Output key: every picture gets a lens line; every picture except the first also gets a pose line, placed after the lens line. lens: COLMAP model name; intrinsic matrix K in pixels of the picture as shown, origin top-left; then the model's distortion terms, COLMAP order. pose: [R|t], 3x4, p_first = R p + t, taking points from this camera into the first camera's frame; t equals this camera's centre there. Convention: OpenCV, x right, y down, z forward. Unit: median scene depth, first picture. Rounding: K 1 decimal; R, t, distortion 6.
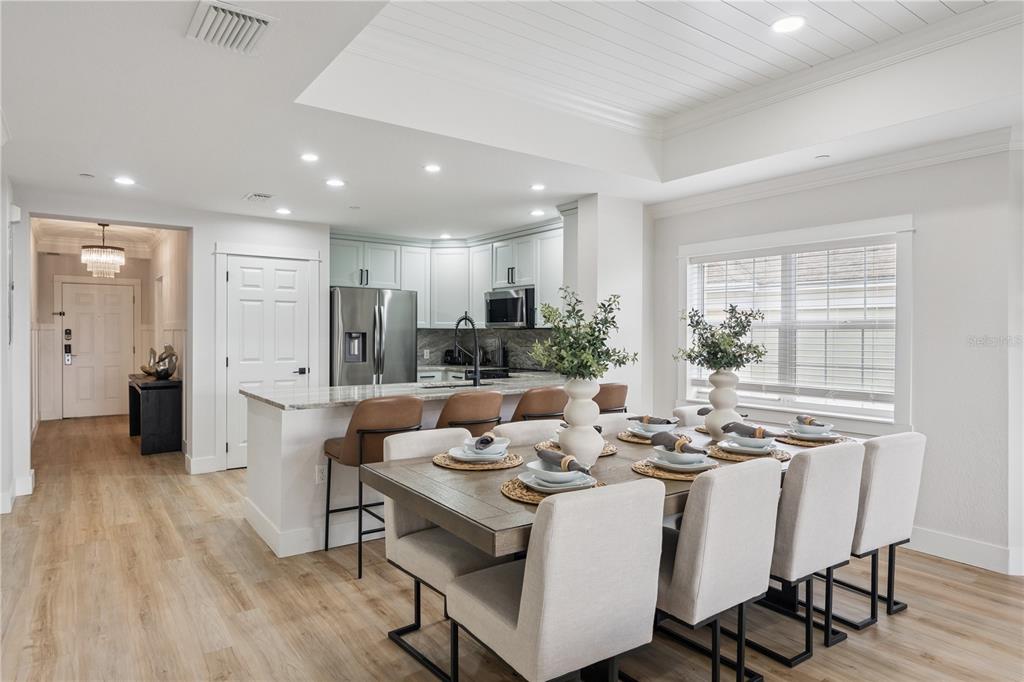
lens RADIAL K [[606.5, 0, 517.7], [0, 606.5, 340.6], [0, 0, 1]] dist [0.010775, 0.000798]
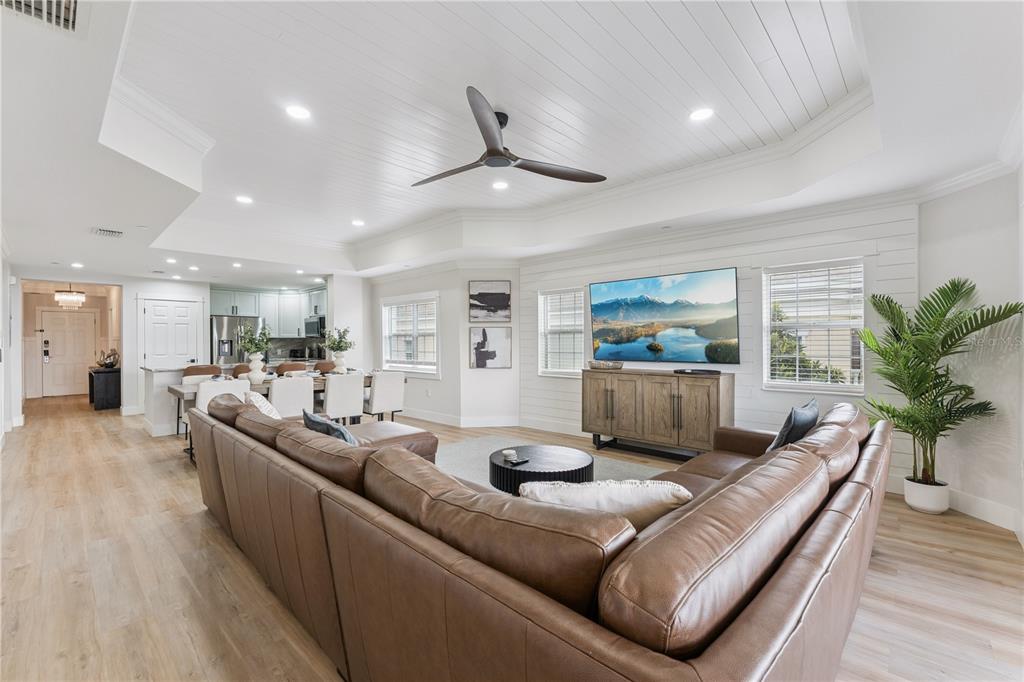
lens RADIAL K [[440.0, 0, 514.7], [0, 440.0, 345.3], [0, 0, 1]] dist [0.011755, -0.000909]
pose [[0.985113, -0.010379, 0.171592, 0.387744], [0.011312, 0.999926, -0.004462, 0.019152], [-0.171533, 0.006336, 0.985158, -0.513083]]
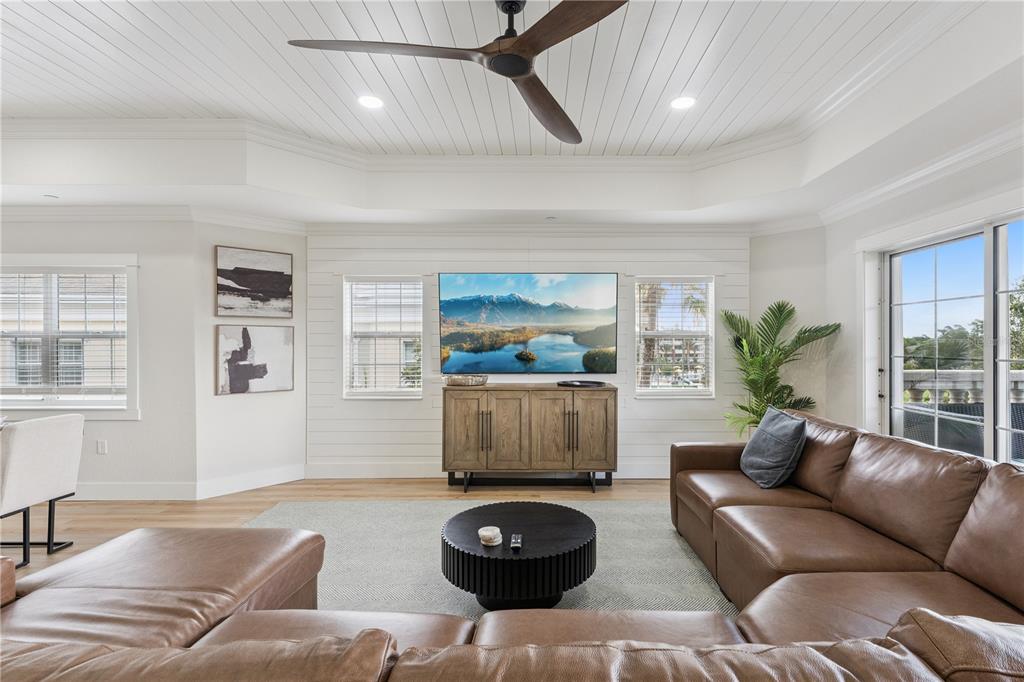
lens RADIAL K [[486.1, 0, 522.0], [0, 486.1, 344.5], [0, 0, 1]] dist [0.001438, -0.001162]
pose [[0.594907, -0.003017, 0.803789, 0.171861], [0.013600, 0.999888, -0.006313, 0.008193], [-0.803680, 0.014687, 0.594881, -0.203812]]
